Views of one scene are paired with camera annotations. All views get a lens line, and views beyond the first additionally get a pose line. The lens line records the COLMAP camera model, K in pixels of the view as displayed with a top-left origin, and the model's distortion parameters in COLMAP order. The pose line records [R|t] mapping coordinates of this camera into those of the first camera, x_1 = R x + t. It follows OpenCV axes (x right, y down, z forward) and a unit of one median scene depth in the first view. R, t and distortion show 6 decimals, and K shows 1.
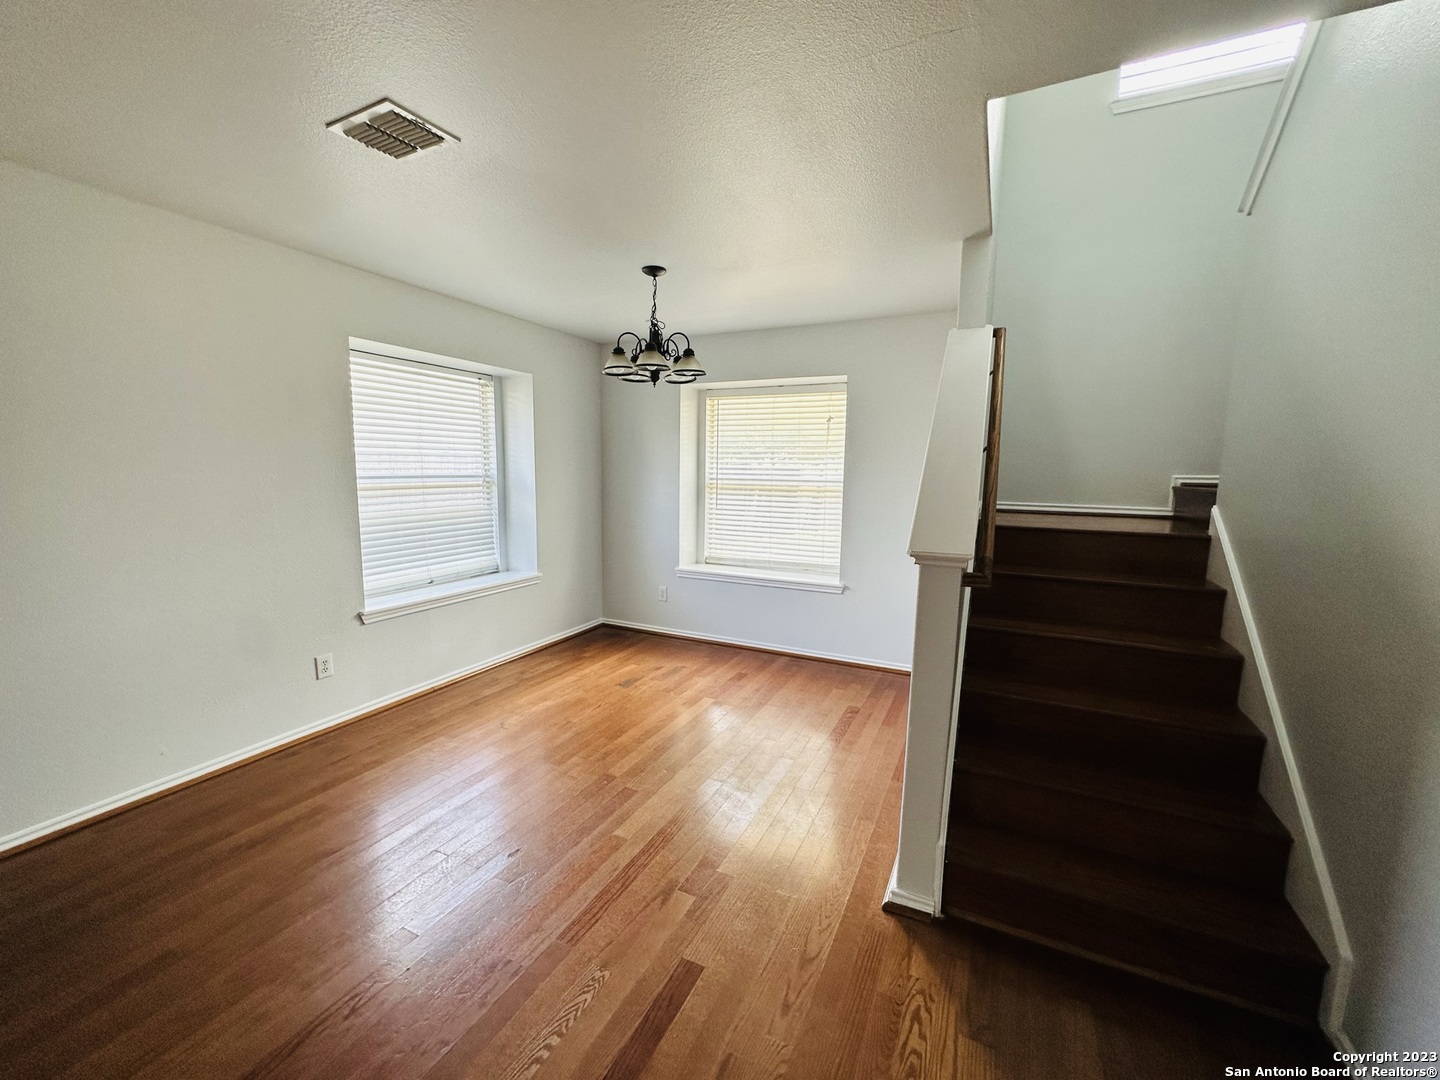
lens RADIAL K [[572.9, 0, 715.5], [0, 572.9, 551.4], [0, 0, 1]] dist [-0.002672, -0.000051]
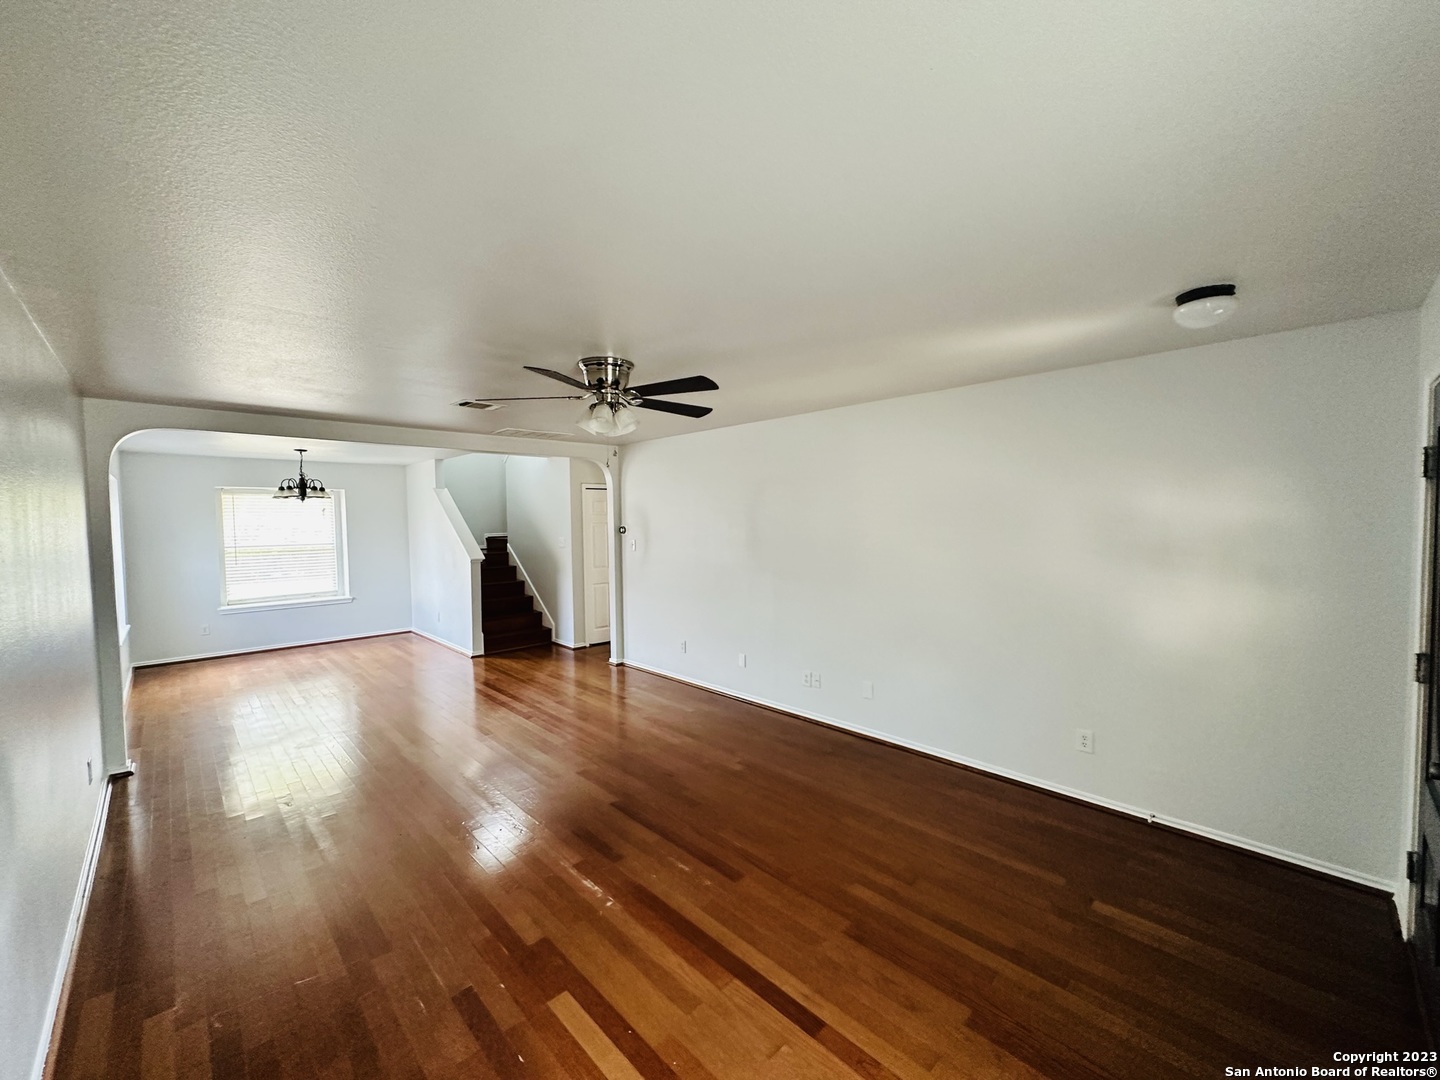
lens RADIAL K [[572.9, 0, 721.7], [0, 572.9, 537.7], [0, 0, 1]] dist [-0.002672, -0.000051]
pose [[0.332115, -0.051269, 0.941845, -1.565746], [0.147055, 0.989126, 0.001988, 0.054522], [-0.931705, 0.137843, 0.336043, -1.098592]]
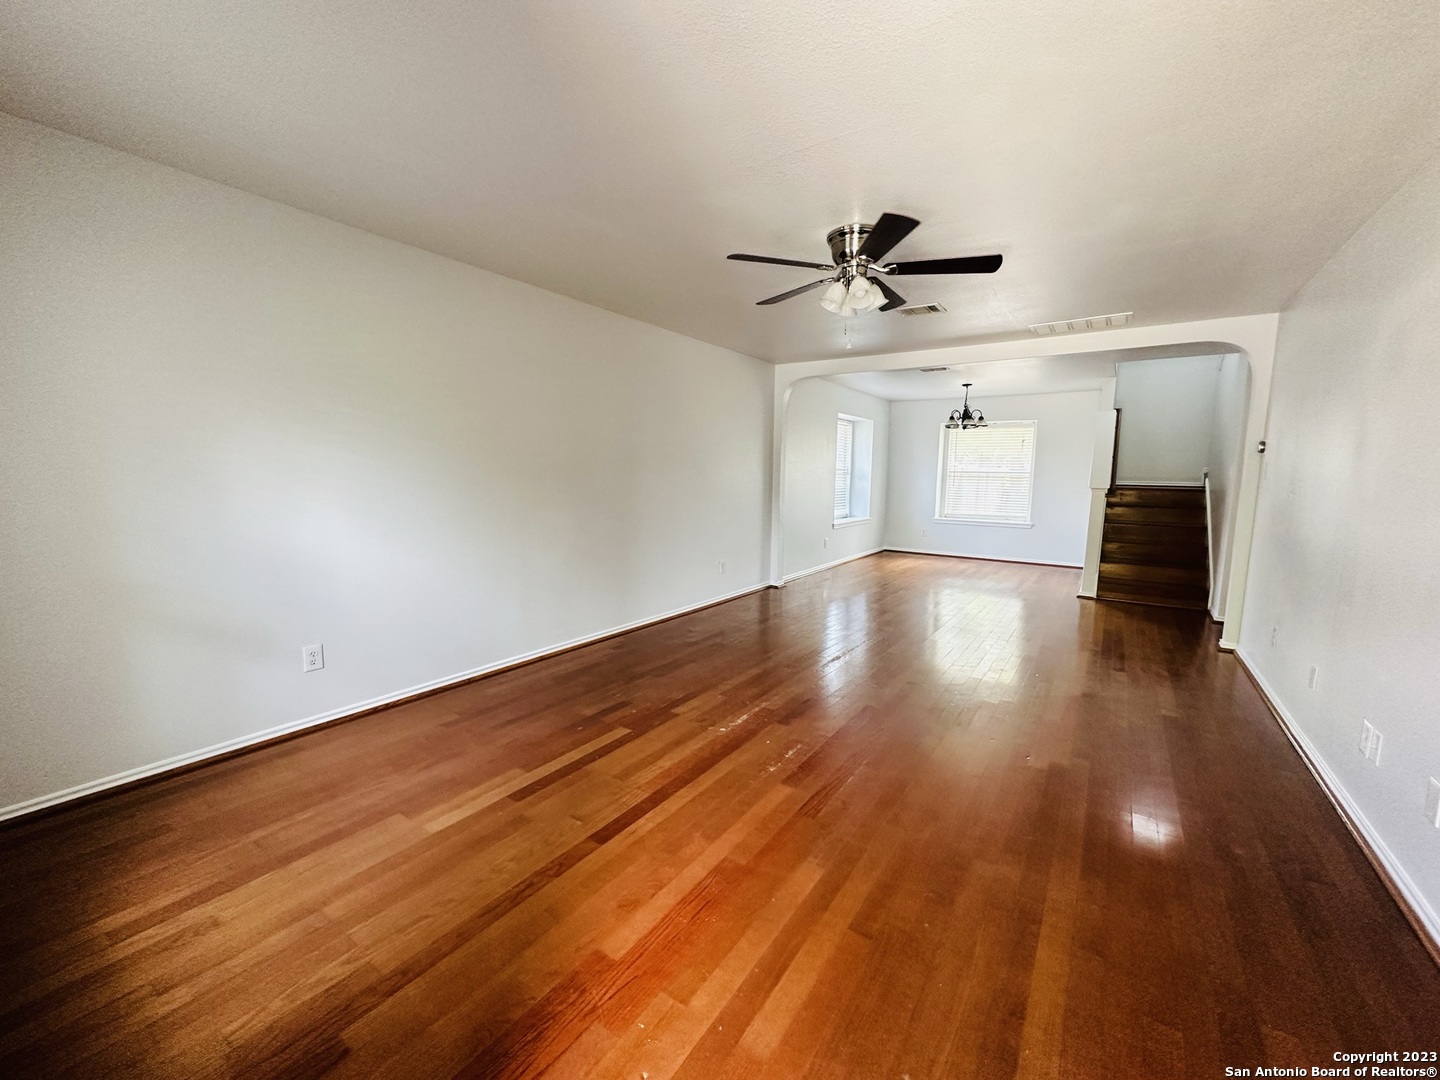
lens RADIAL K [[572.9, 0, 721.1], [0, 572.9, 553.0], [0, 0, 1]] dist [-0.002672, -0.000051]
pose [[0.989573, 0.019576, -0.142698, -0.771847], [-0.019532, 0.999808, 0.001710, 0.243028], [0.142704, 0.001095, 0.989765, -1.551468]]
